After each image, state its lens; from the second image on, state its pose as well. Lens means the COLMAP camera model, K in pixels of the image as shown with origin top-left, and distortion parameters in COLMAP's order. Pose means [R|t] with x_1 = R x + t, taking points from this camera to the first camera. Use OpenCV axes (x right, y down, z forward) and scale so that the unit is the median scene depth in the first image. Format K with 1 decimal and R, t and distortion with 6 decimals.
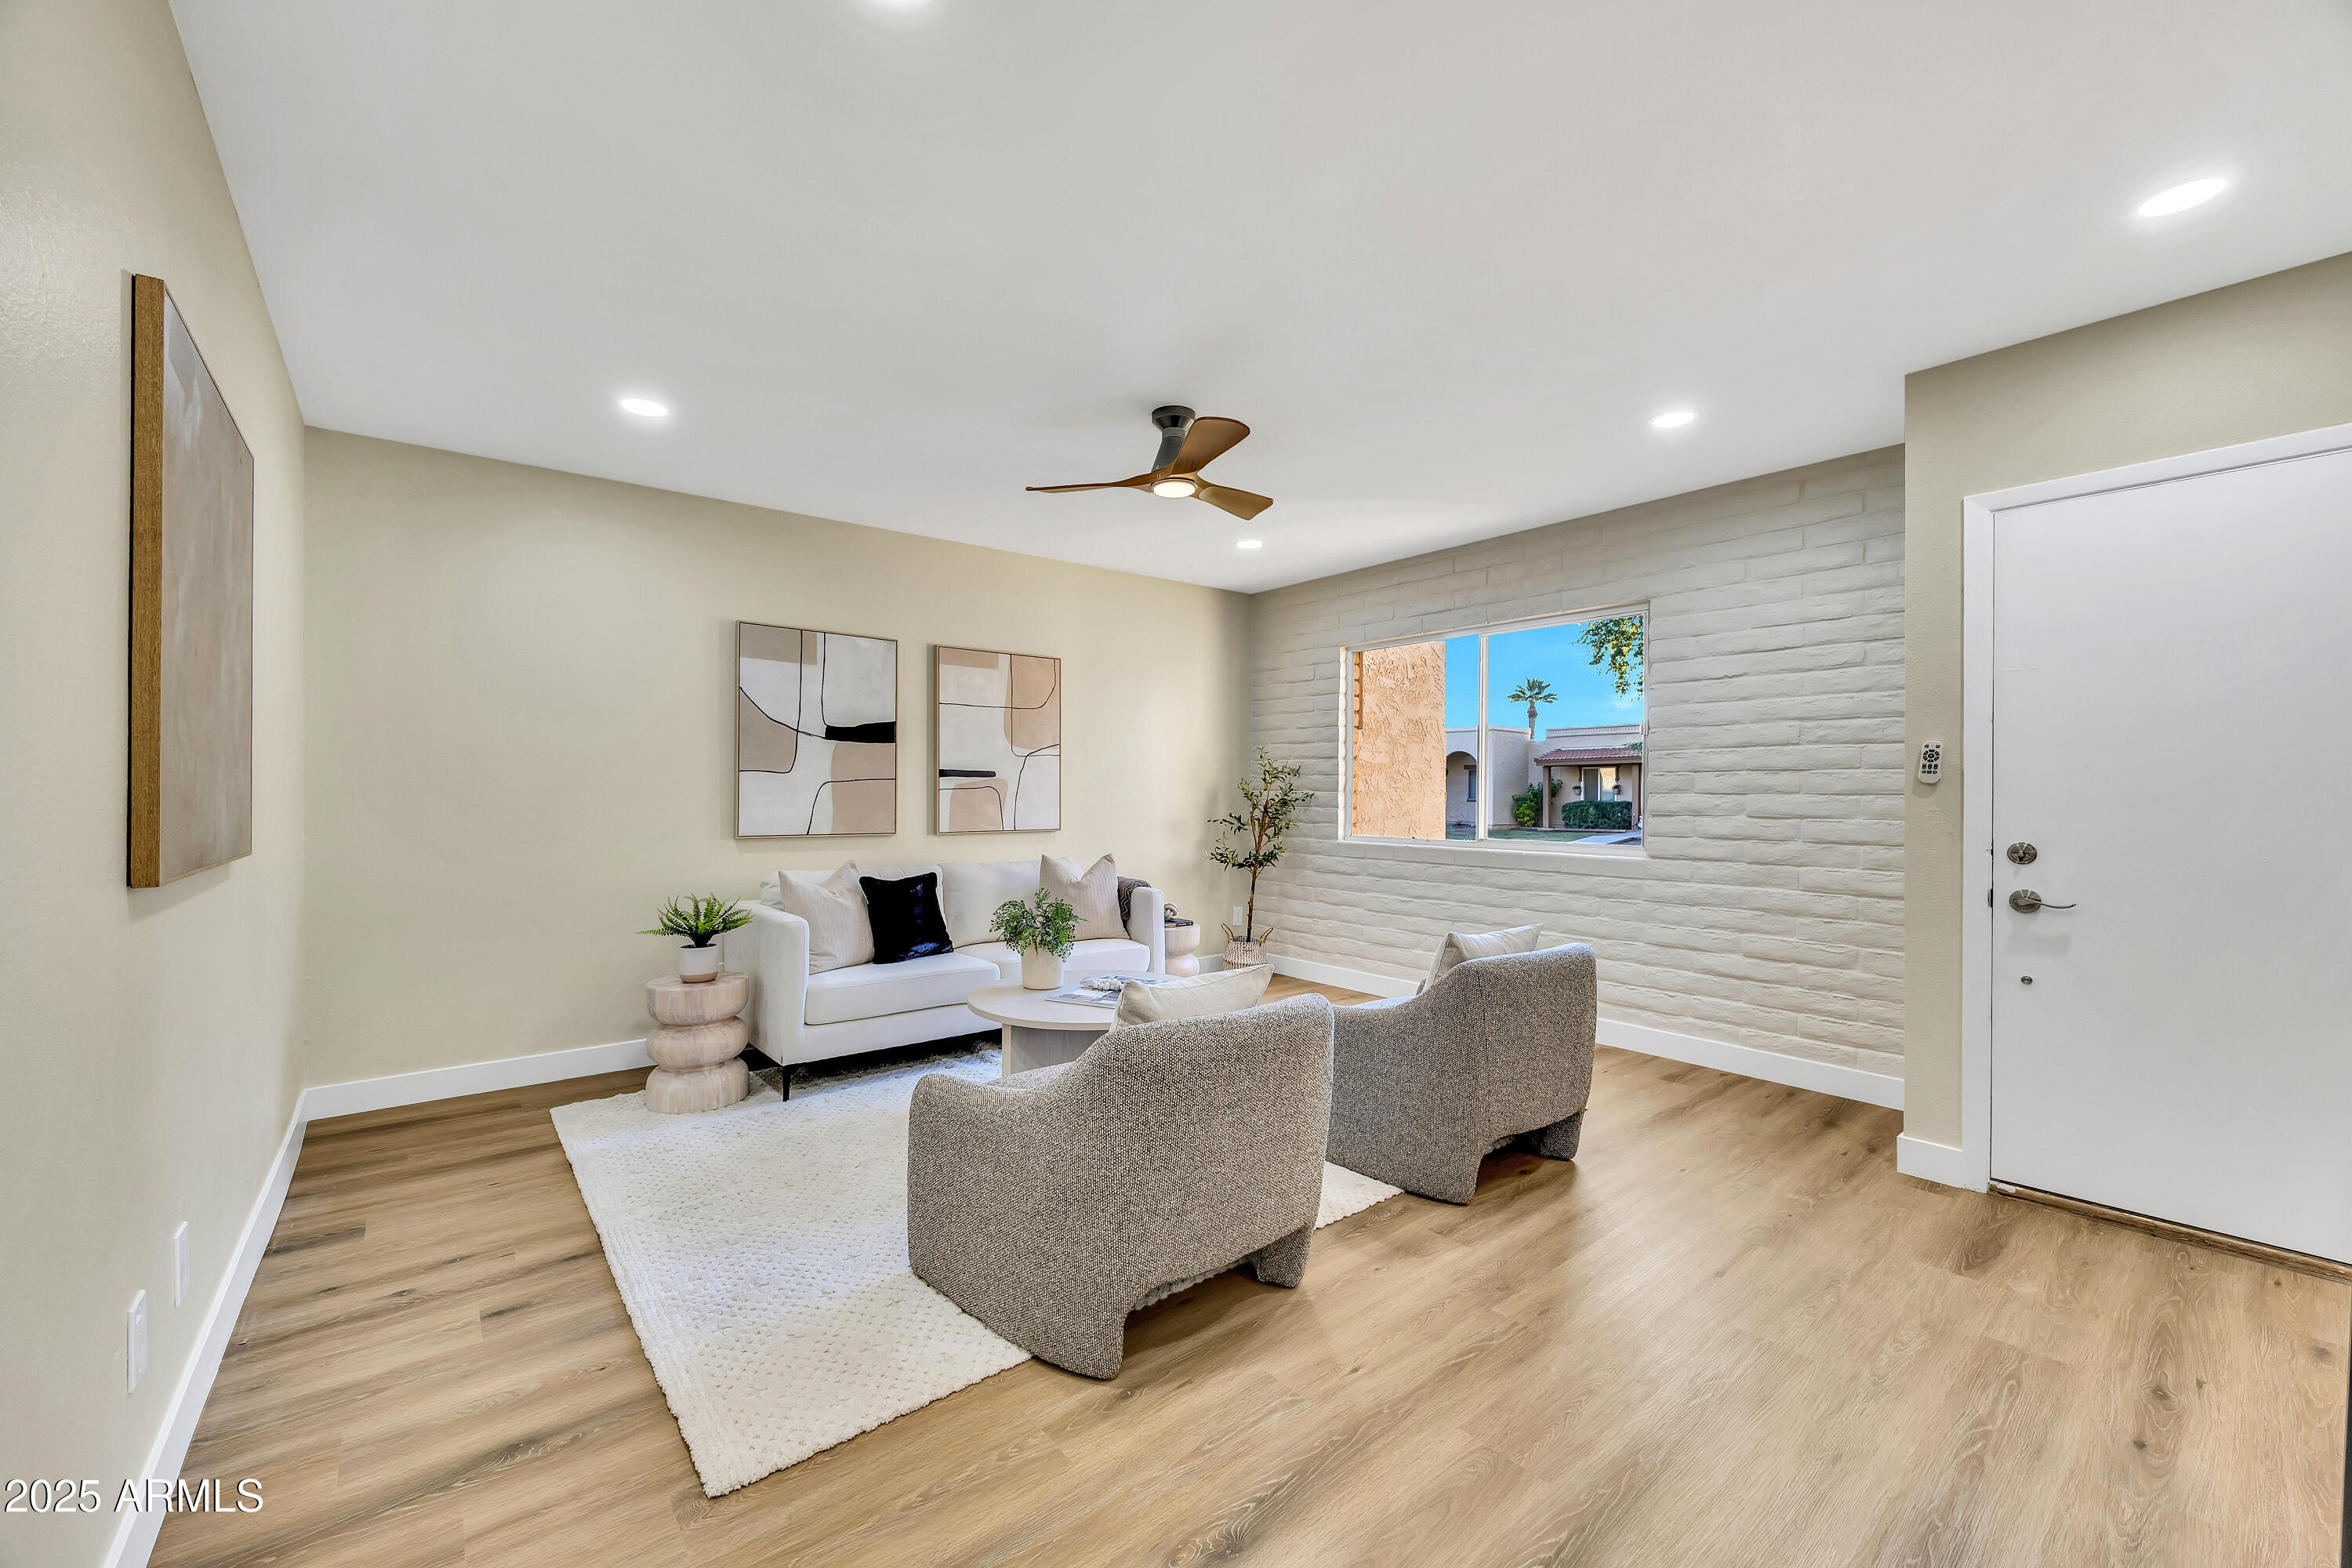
lens RADIAL K [[908.5, 0, 1184.0], [0, 908.5, 791.8], [0, 0, 1]] dist [0.002023, 0.000031]
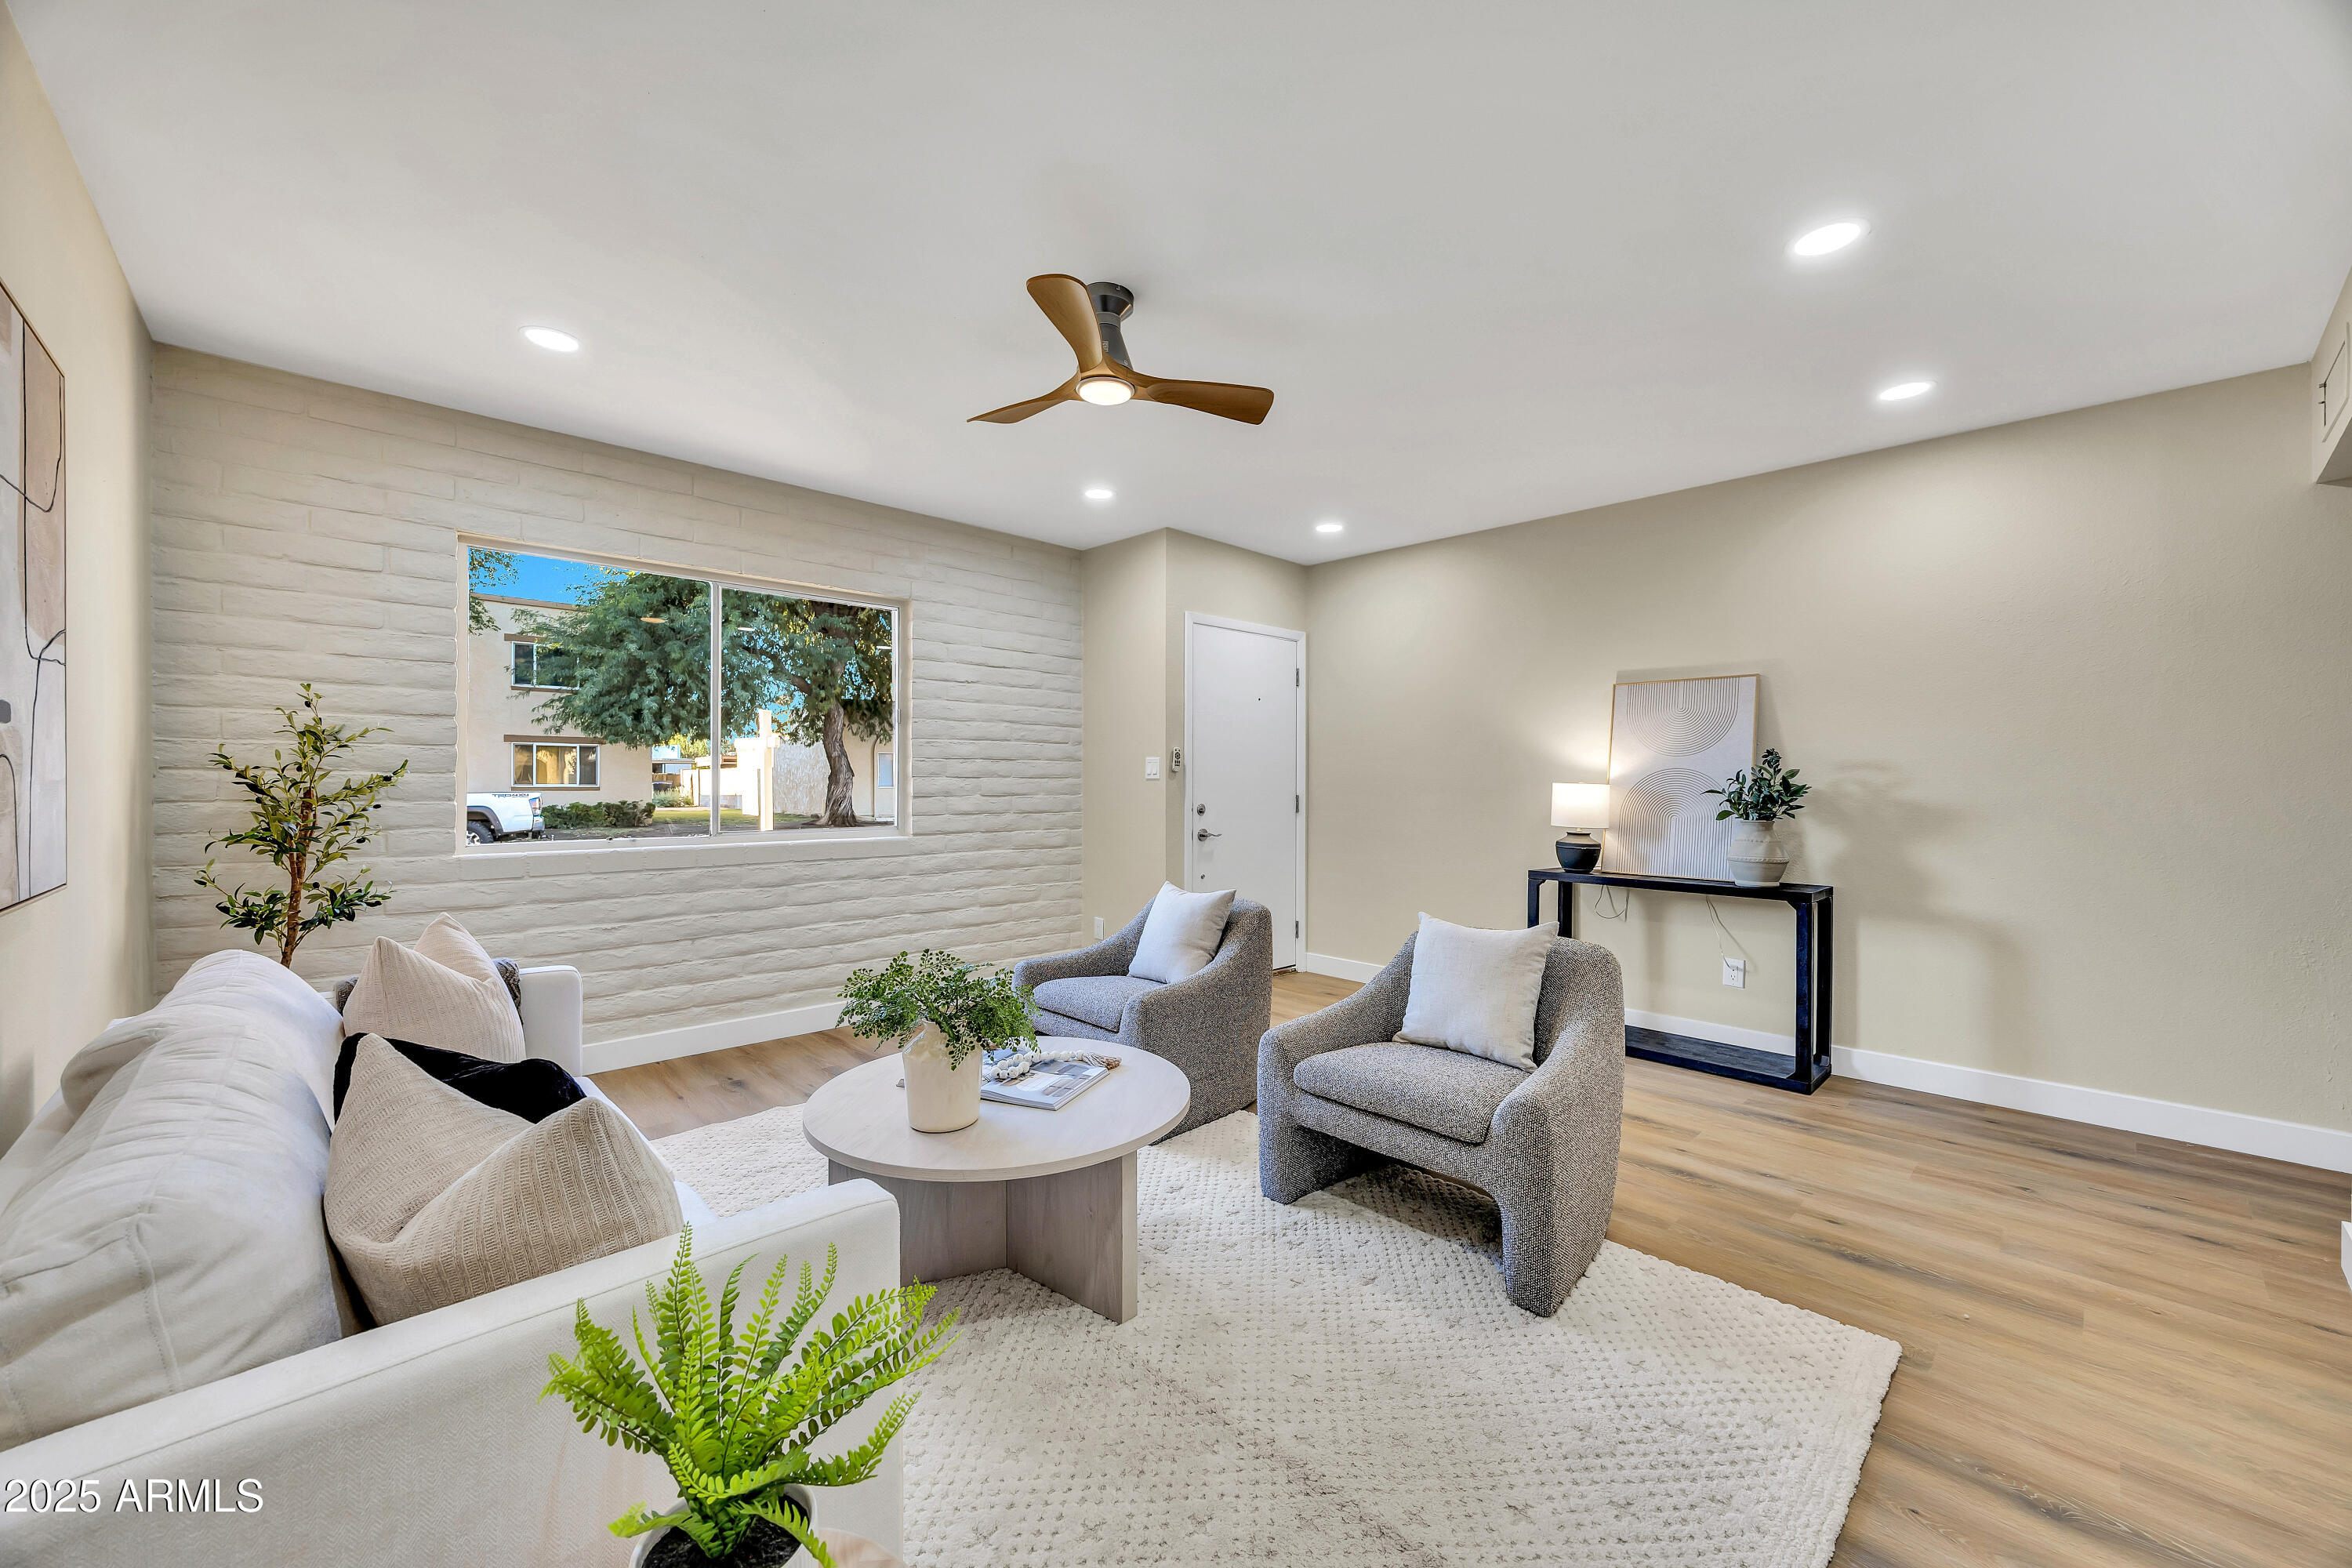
lens RADIAL K [[908.5, 0, 1183.8], [0, 908.5, 786.3], [0, 0, 1]] dist [0.002023, 0.000031]
pose [[-0.061453, -0.011268, 0.998046, -0.671947], [-0.004307, 0.999930, 0.011024, -0.000738], [-0.998101, -0.003621, -0.061497, 0.817444]]
